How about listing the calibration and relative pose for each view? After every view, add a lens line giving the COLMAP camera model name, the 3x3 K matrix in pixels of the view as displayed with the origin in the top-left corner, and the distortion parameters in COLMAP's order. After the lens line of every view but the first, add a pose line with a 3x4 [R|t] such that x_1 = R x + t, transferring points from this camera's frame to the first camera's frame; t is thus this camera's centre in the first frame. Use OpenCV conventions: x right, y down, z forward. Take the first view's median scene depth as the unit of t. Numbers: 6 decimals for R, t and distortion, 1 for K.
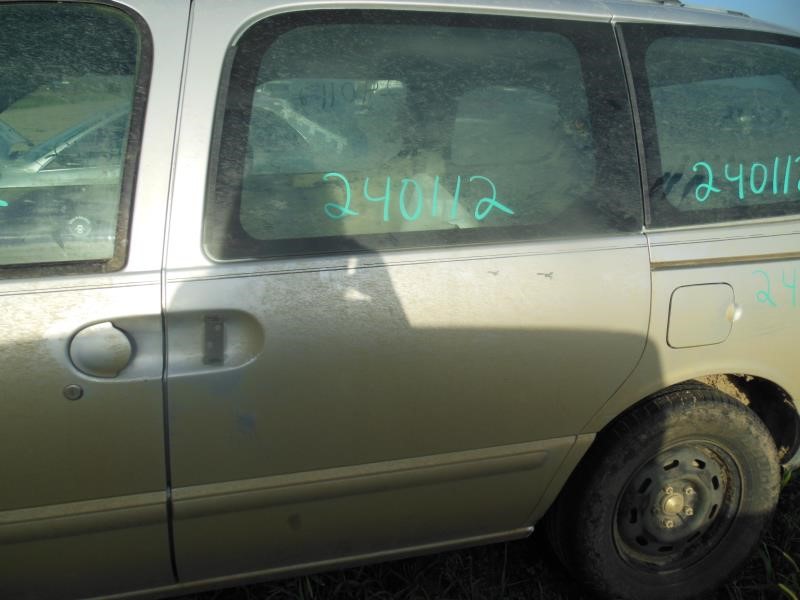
lens RADIAL K [[589.1, 0, 400.0], [0, 589.1, 300.0], [0, 0, 1]] dist [-0.075873, 0.093872]
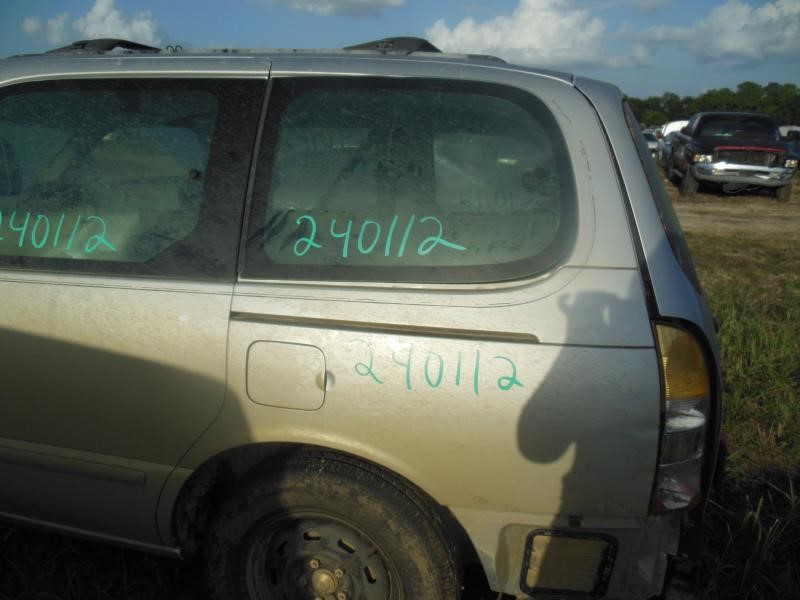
lens RADIAL K [[589.1, 0, 400.0], [0, 589.1, 300.0], [0, 0, 1]] dist [-0.075873, 0.093872]
pose [[0.884443, 0.126443, -0.449191, 1.101988], [-0.154917, 0.987557, -0.027040, -0.098144], [0.440183, 0.093503, 0.893026, 0.220971]]
